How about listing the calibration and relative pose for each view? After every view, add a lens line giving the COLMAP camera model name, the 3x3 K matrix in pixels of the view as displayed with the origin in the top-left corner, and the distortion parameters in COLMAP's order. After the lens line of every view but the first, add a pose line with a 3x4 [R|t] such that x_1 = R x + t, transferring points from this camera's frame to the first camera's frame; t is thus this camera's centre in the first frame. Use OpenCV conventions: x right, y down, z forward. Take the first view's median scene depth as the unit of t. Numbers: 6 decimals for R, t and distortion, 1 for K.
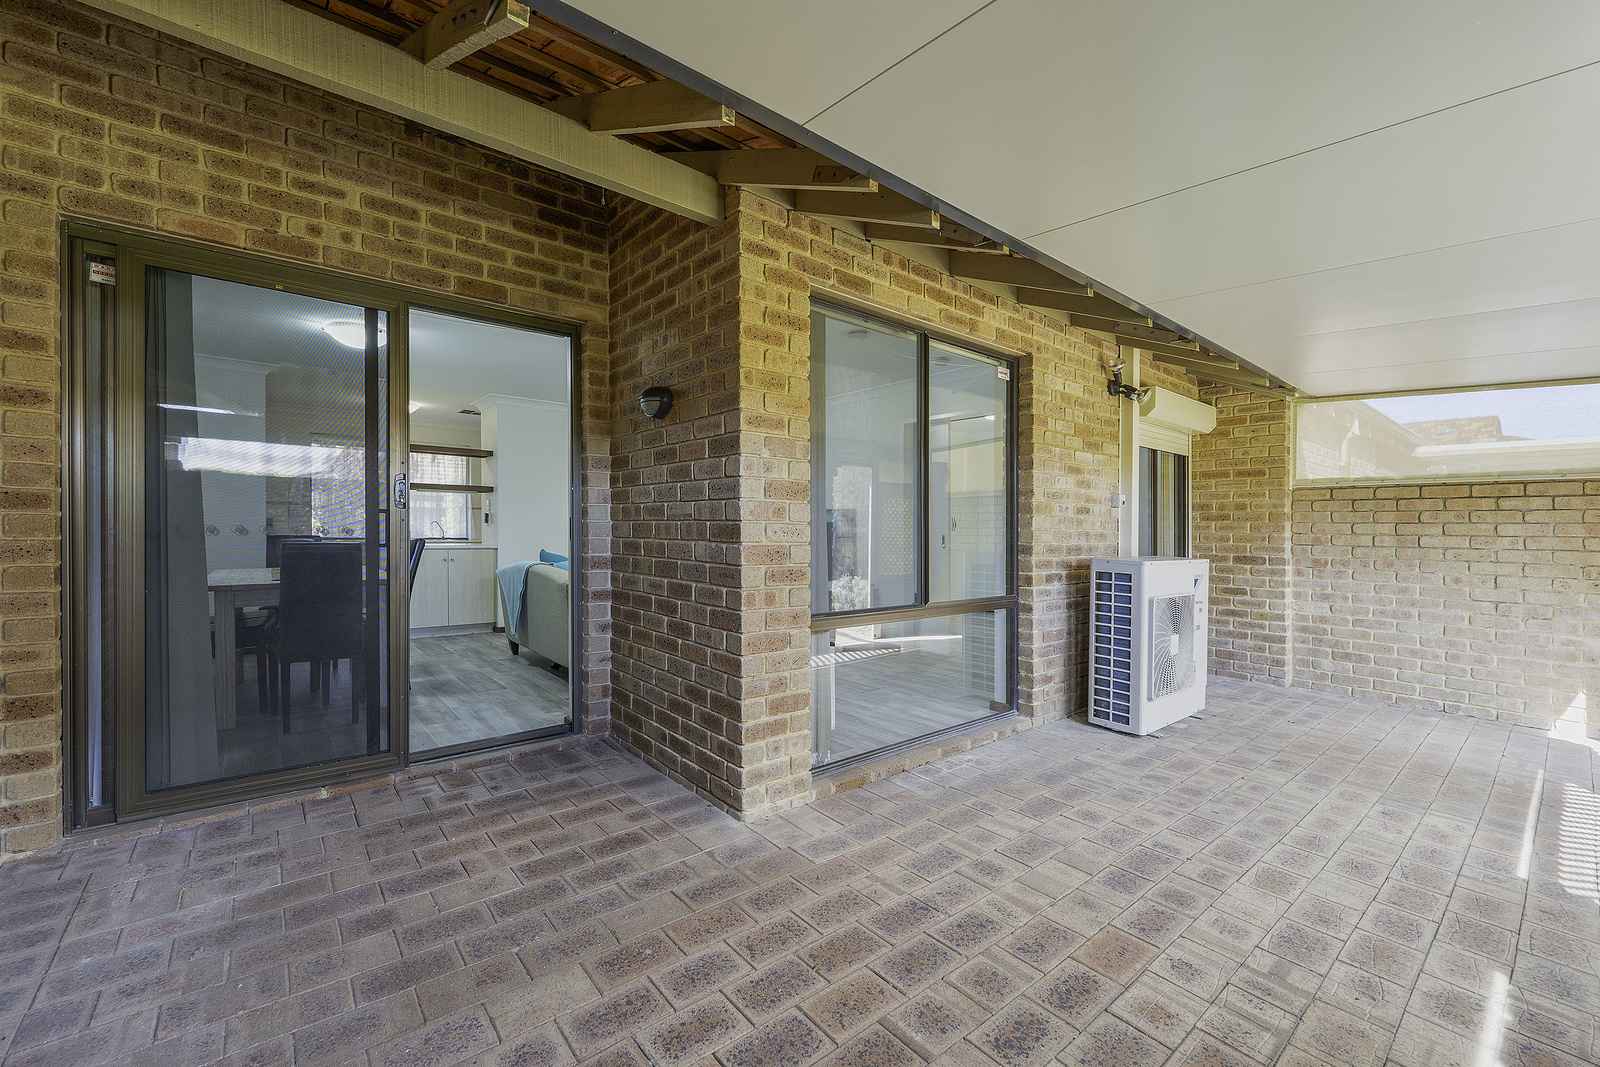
lens RADIAL K [[657.4, 0, 804.1], [0, 657.4, 525.0], [0, 0, 1]] dist [-0.001198, -0.000093]
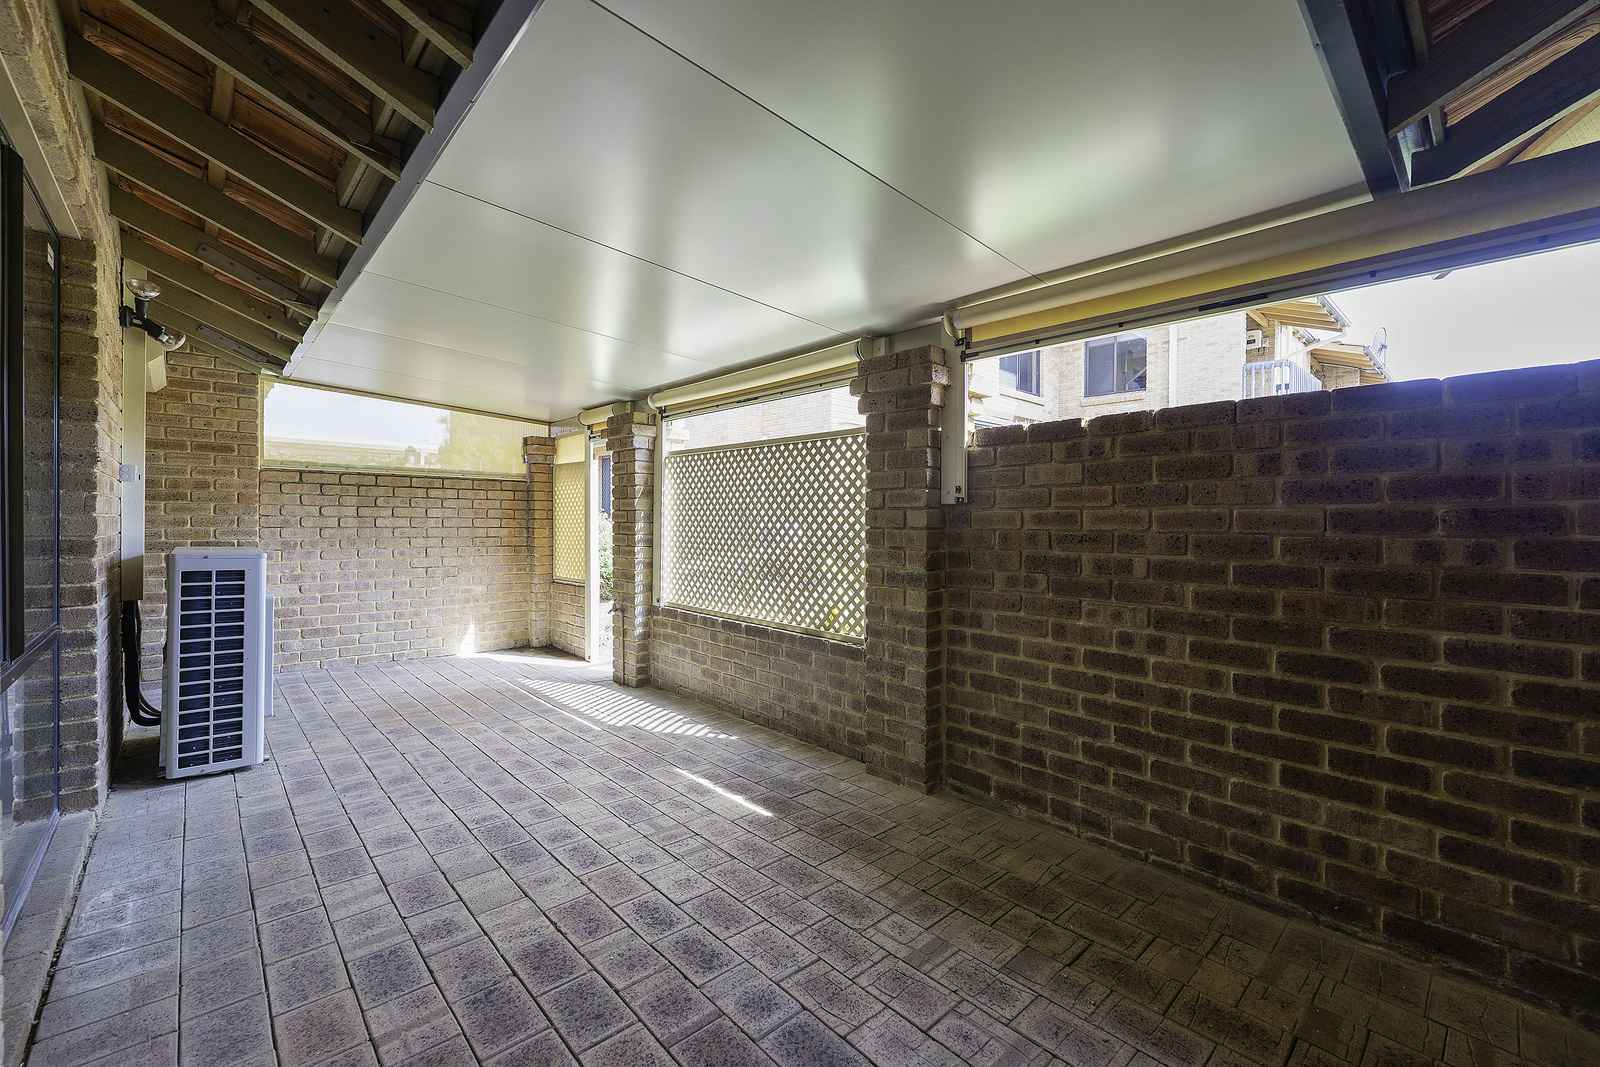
lens RADIAL K [[657.4, 0, 804.1], [0, 657.4, 525.0], [0, 0, 1]] dist [-0.001198, -0.000093]
pose [[-0.051770, -0.021957, 0.998418, -0.326837], [-0.016143, 0.999646, 0.021147, -0.008795], [-0.998529, -0.015022, -0.052106, 0.342590]]
